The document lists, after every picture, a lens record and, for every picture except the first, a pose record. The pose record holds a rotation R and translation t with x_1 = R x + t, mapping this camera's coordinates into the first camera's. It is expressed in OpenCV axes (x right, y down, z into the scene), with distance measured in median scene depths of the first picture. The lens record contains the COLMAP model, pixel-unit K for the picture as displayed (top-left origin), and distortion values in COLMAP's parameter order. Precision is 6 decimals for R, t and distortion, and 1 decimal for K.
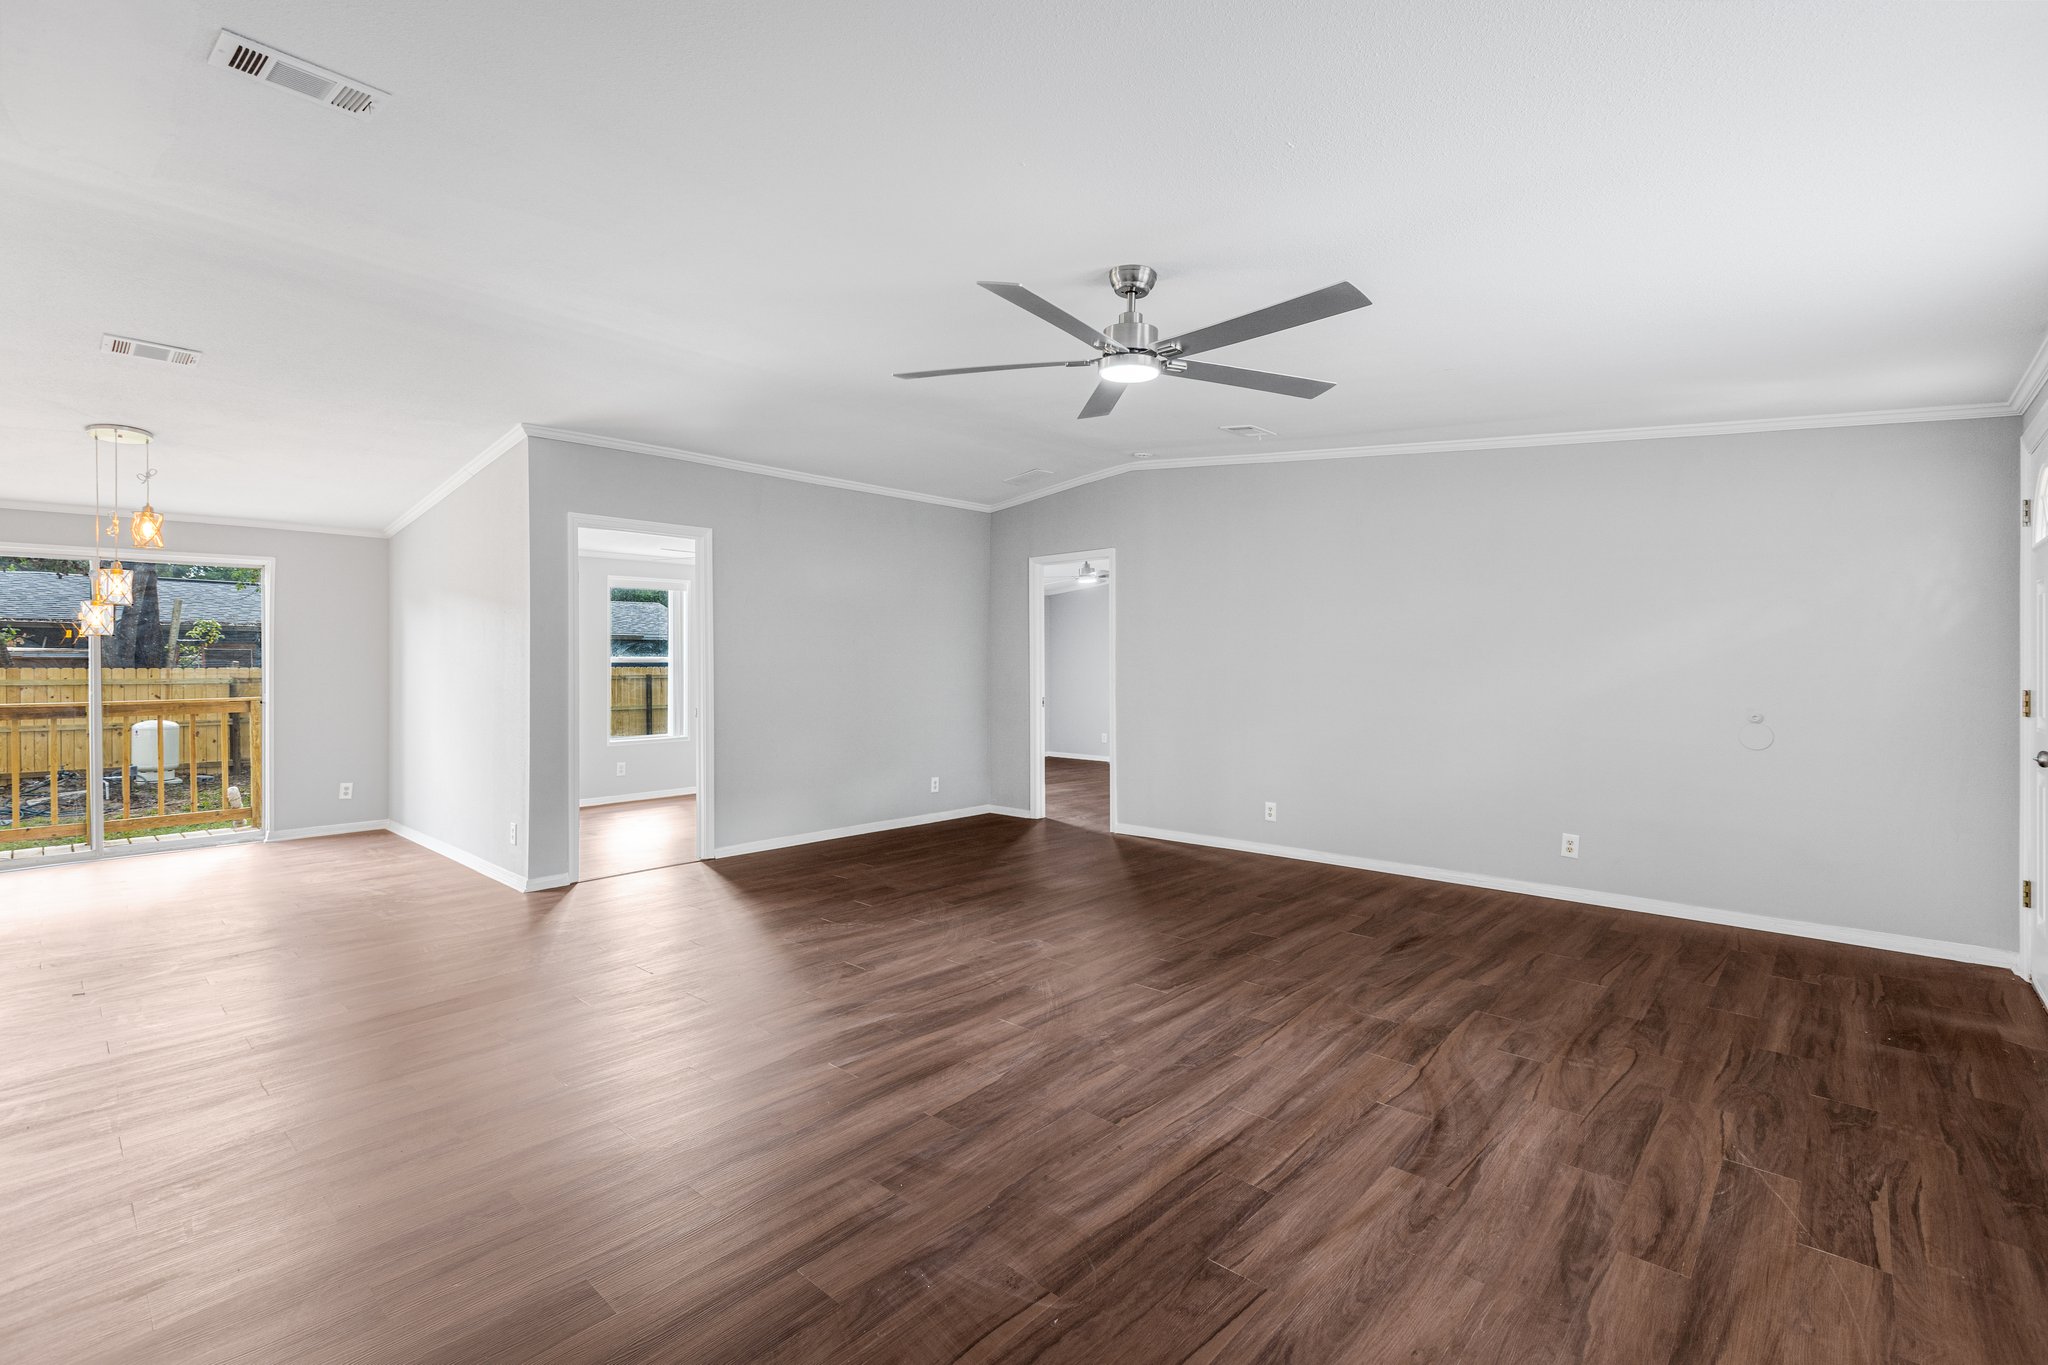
lens RADIAL K [[917.6, 0, 1020.9], [0, 917.6, 663.7], [0, 0, 1]] dist [0.001772, 0.000145]
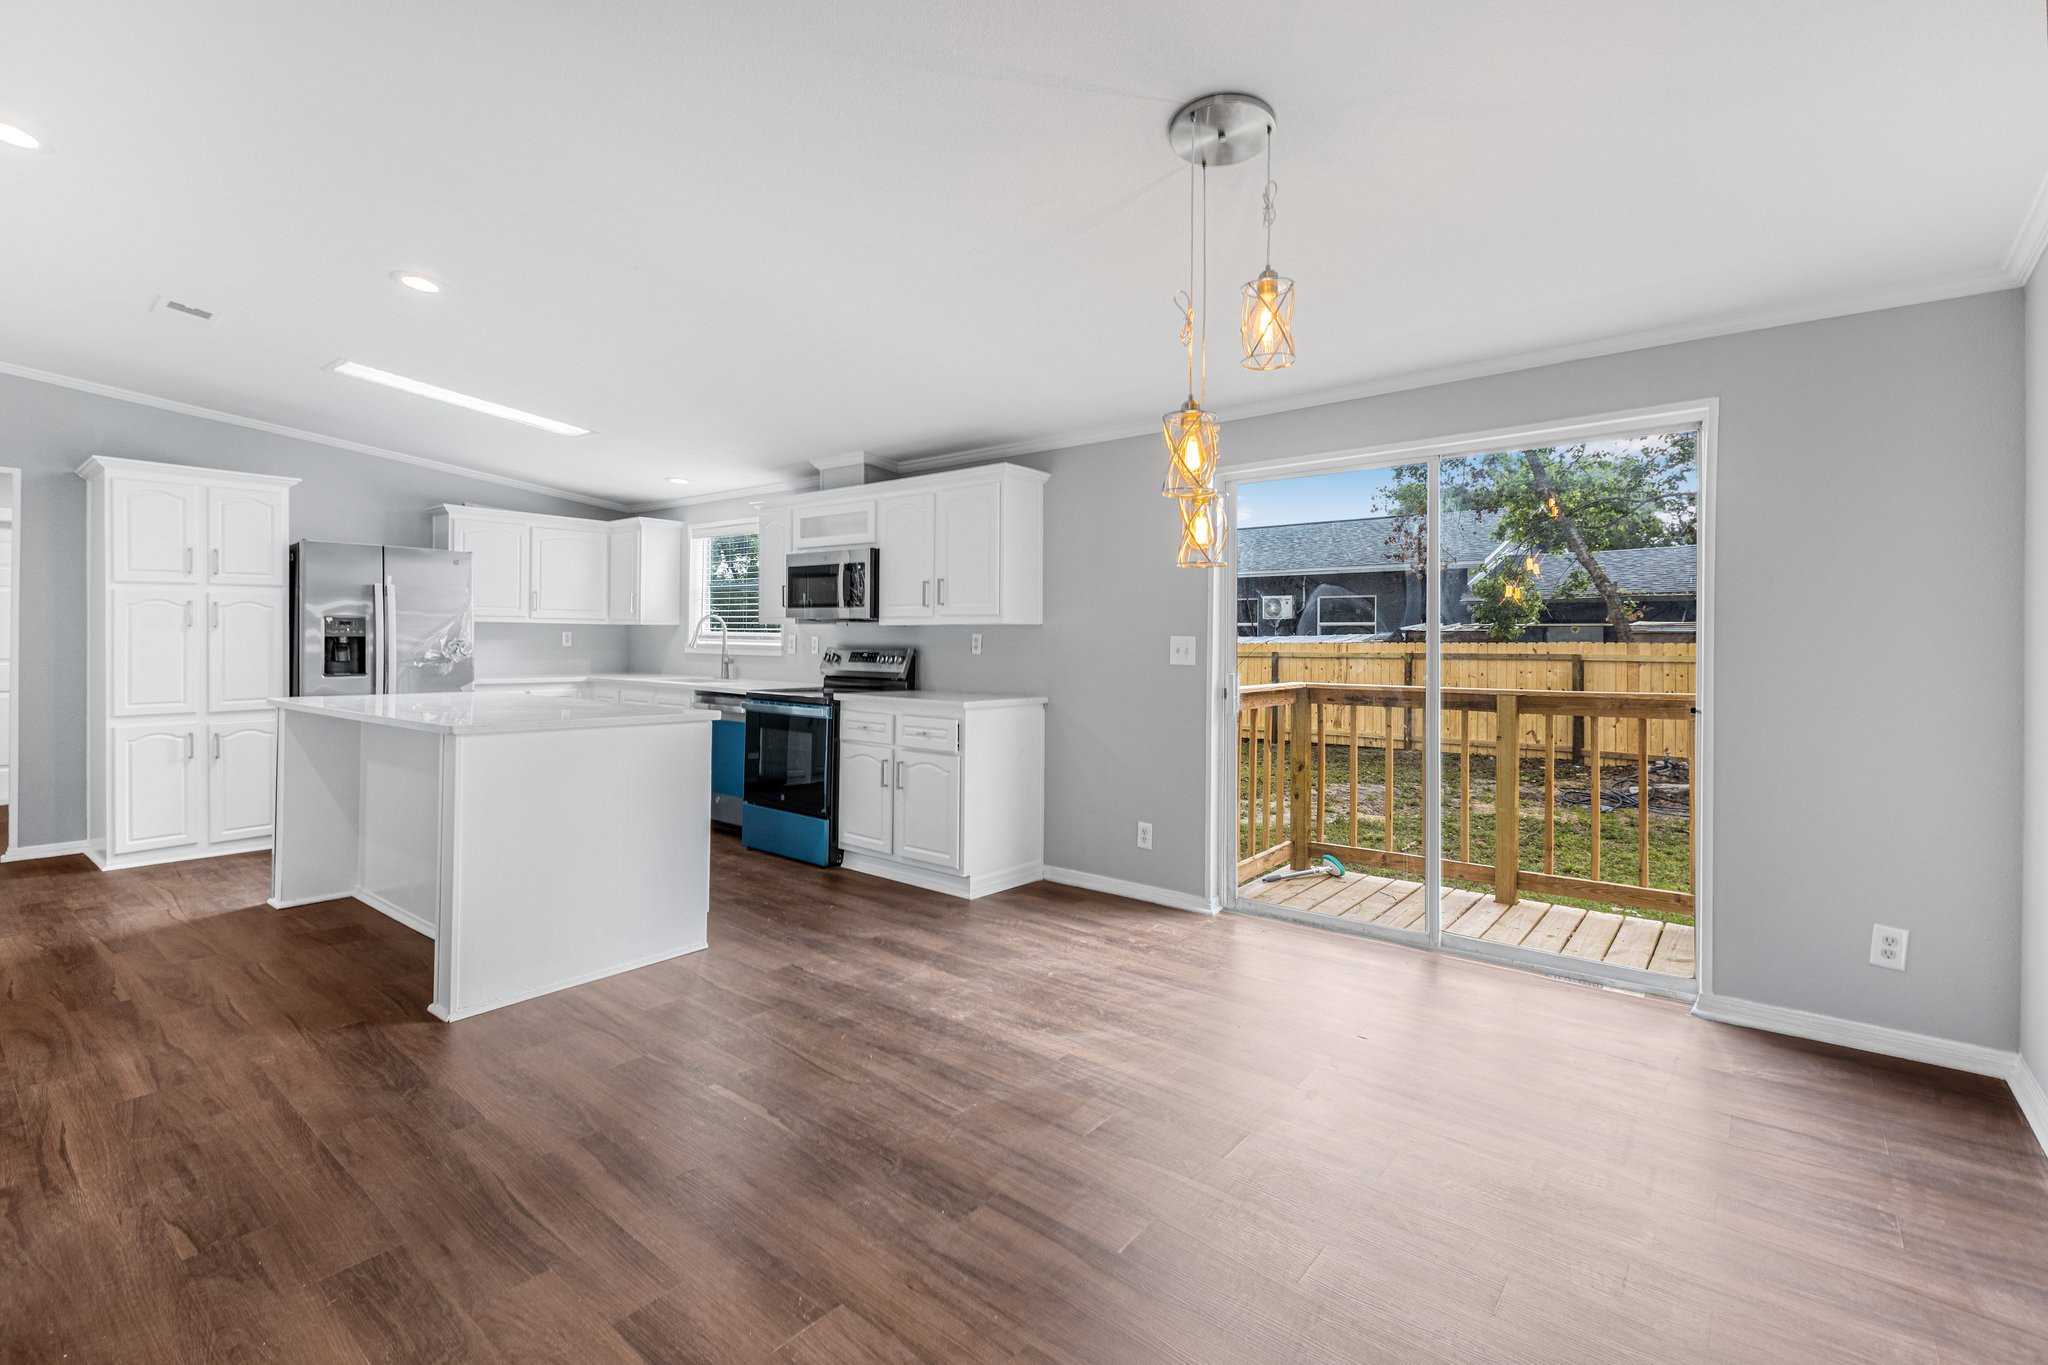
lens RADIAL K [[917.6, 0, 1025.1], [0, 917.6, 643.5], [0, 0, 1]] dist [0.001772, 0.000145]
pose [[0.062306, 0.008144, -0.998024, -1.066743], [-0.007787, 0.999940, 0.007673, 0.015440], [0.998027, 0.007294, 0.062365, 1.780702]]
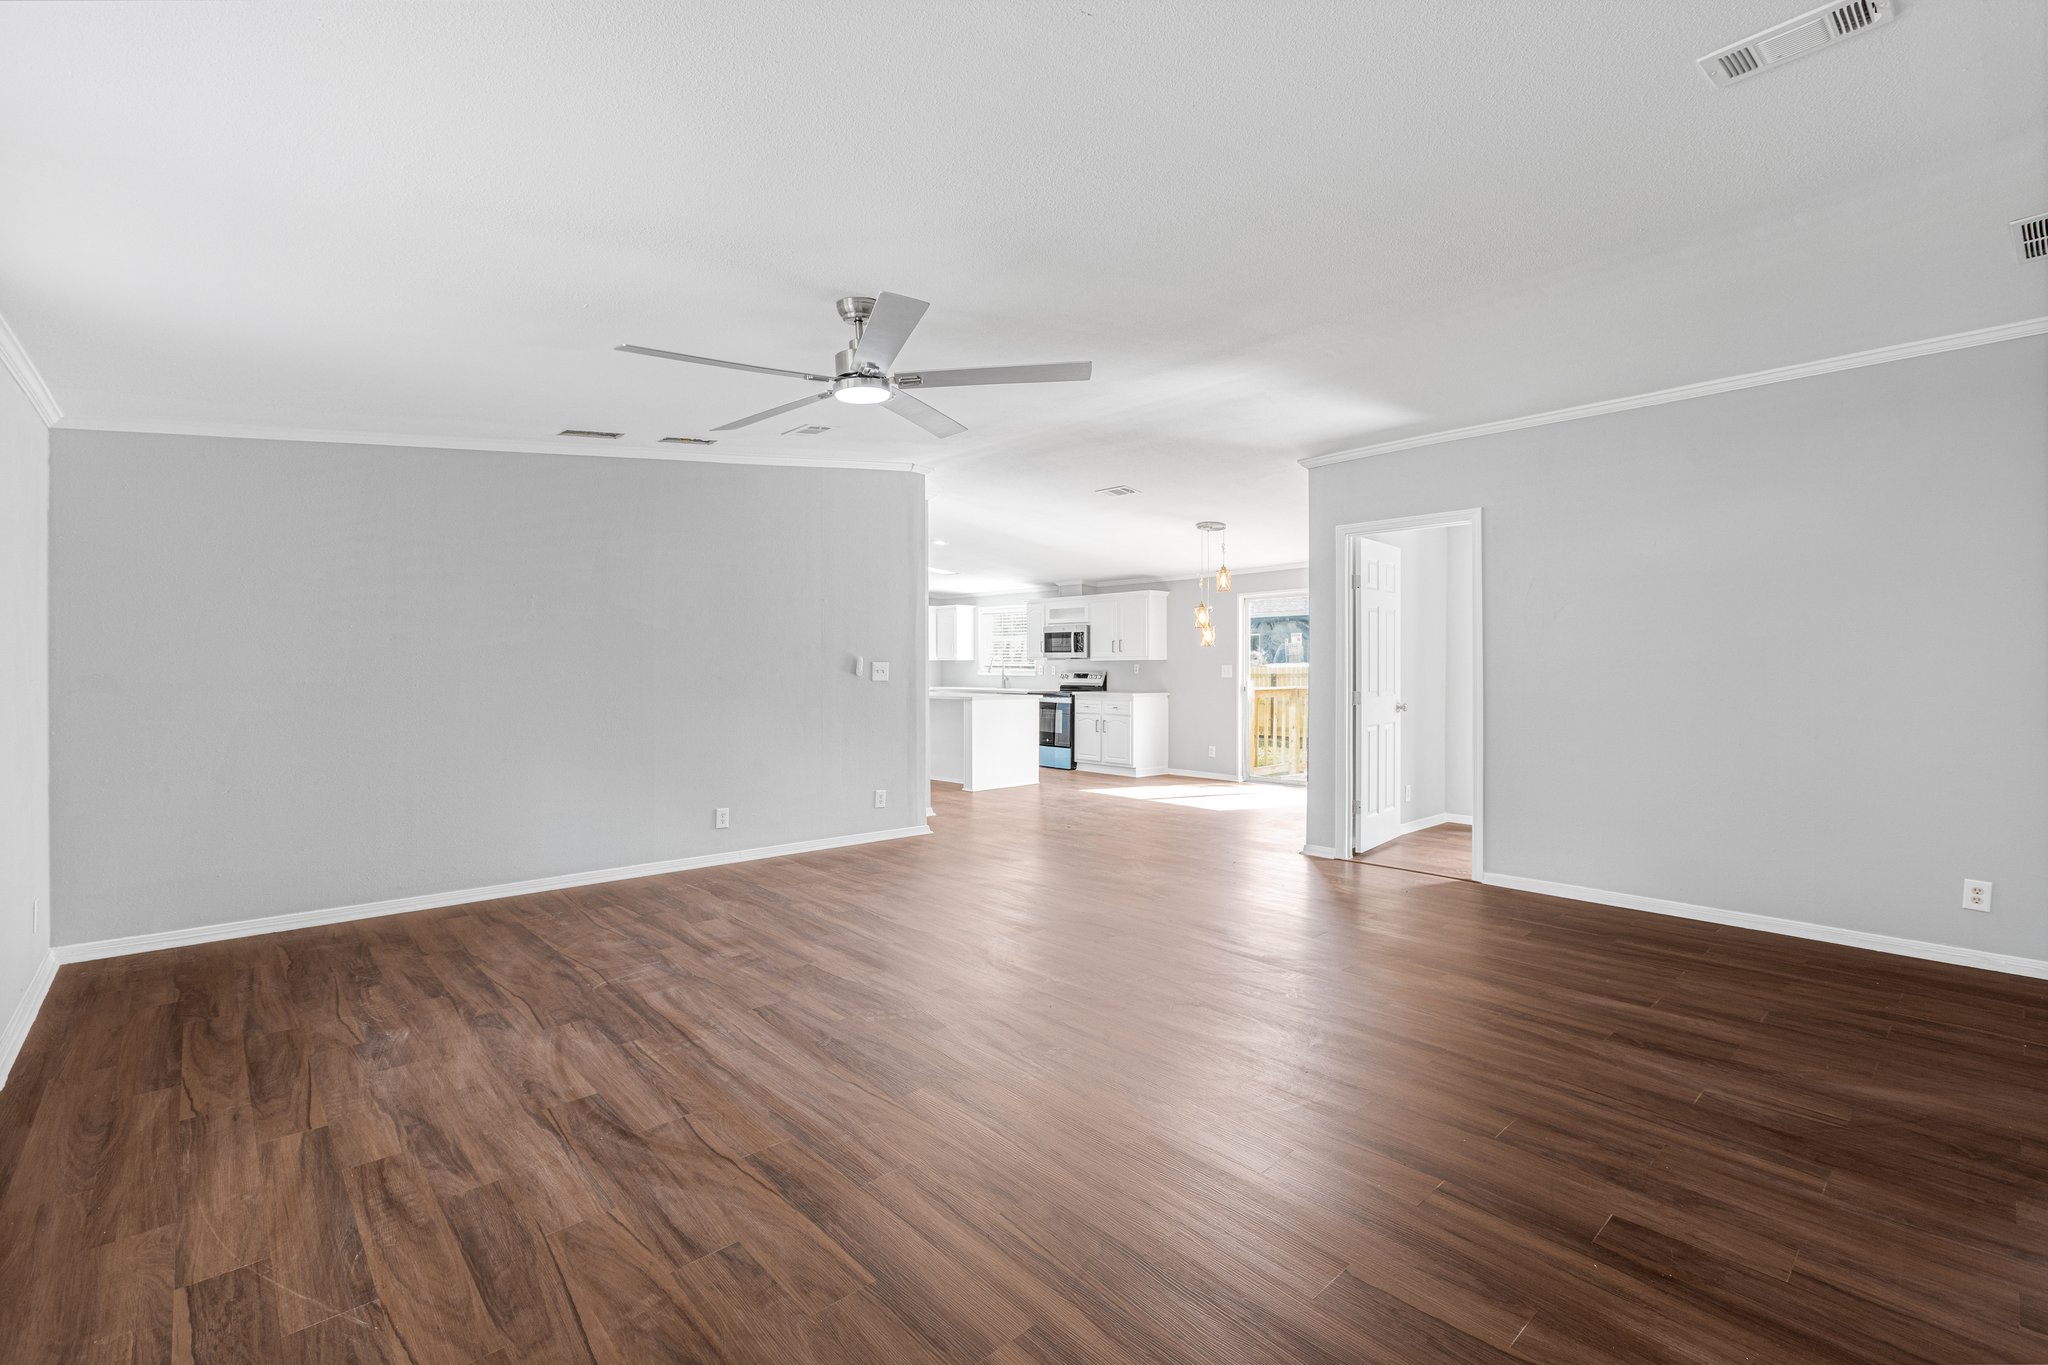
lens RADIAL K [[917.6, 0, 1017.4], [0, 917.6, 682.3], [0, 0, 1]] dist [0.001772, 0.000145]
pose [[-0.101746, 0.023156, -0.994541, 1.522013], [-0.000054, 0.999729, 0.023282, -0.008125], [0.994810, 0.002422, -0.101717, 1.669988]]
